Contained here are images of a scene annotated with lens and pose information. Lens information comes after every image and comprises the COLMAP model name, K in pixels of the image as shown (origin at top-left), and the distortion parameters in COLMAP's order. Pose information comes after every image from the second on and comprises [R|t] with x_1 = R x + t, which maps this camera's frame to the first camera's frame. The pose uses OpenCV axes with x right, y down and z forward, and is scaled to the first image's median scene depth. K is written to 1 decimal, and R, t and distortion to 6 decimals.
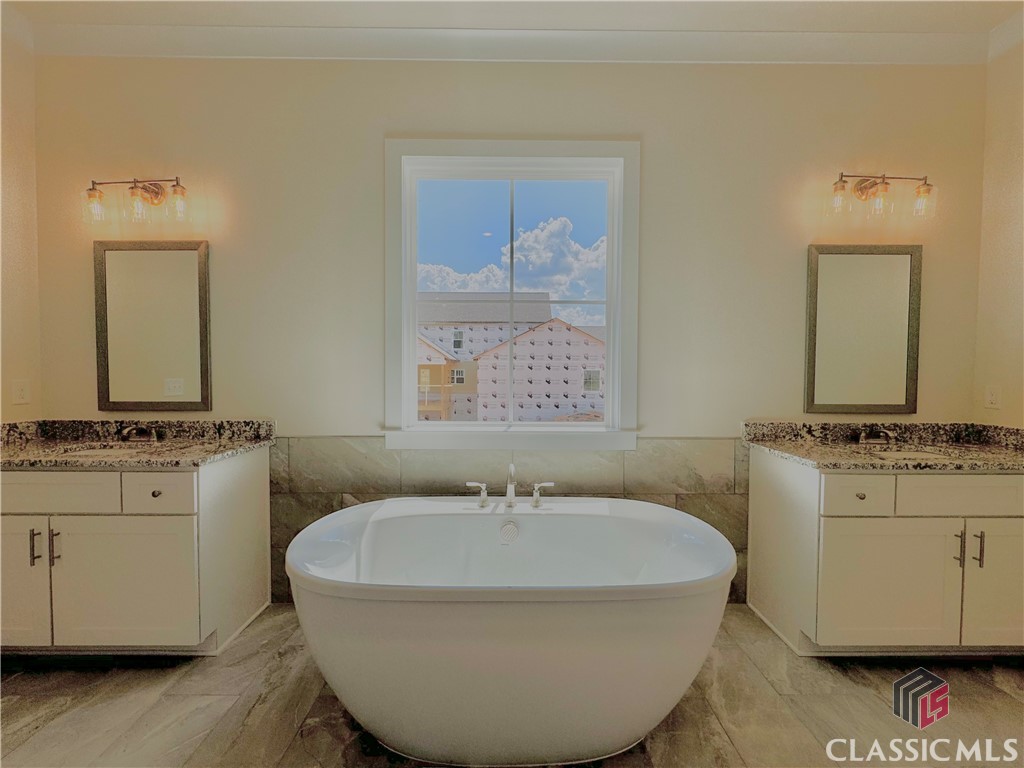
lens RADIAL K [[413.5, 0, 512.0], [0, 413.5, 384.0], [0, 0, 1]] dist [-0.001668, -0.000667]
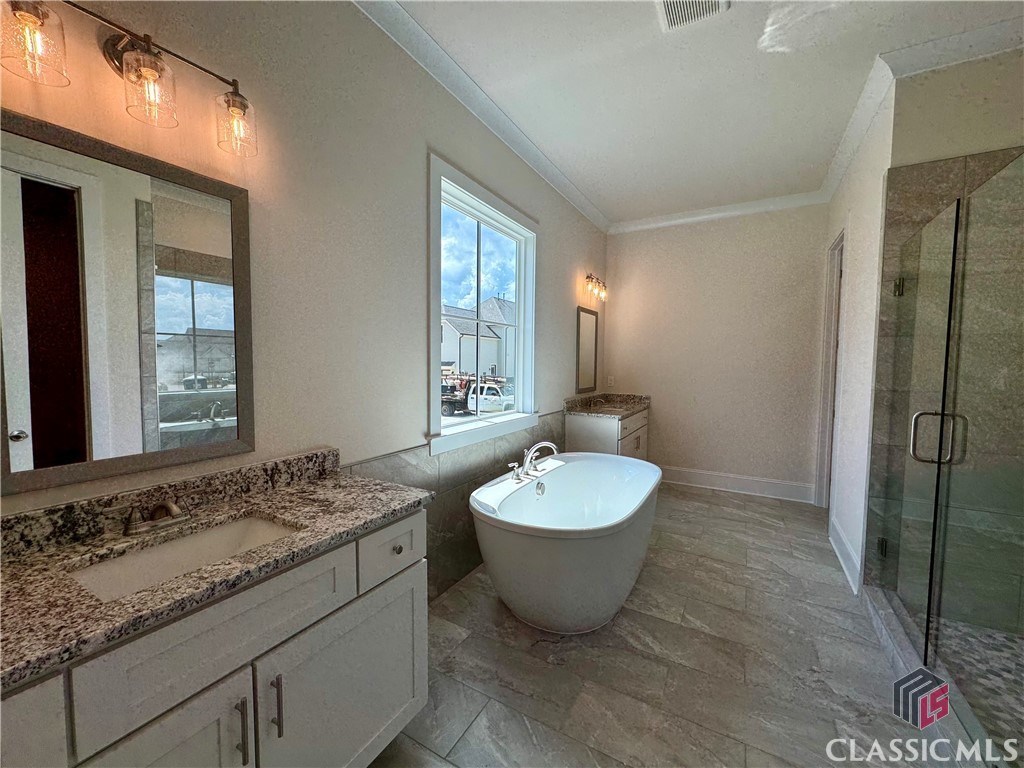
lens RADIAL K [[406.3, 0, 509.1], [0, 406.3, 383.0], [0, 0, 1]] dist [-0.001283, -0.000284]
pose [[0.506069, -0.043399, 0.861401, -1.083337], [0.018118, 0.999048, 0.039690, -0.062581], [-0.862303, -0.004480, 0.506373, 0.321048]]
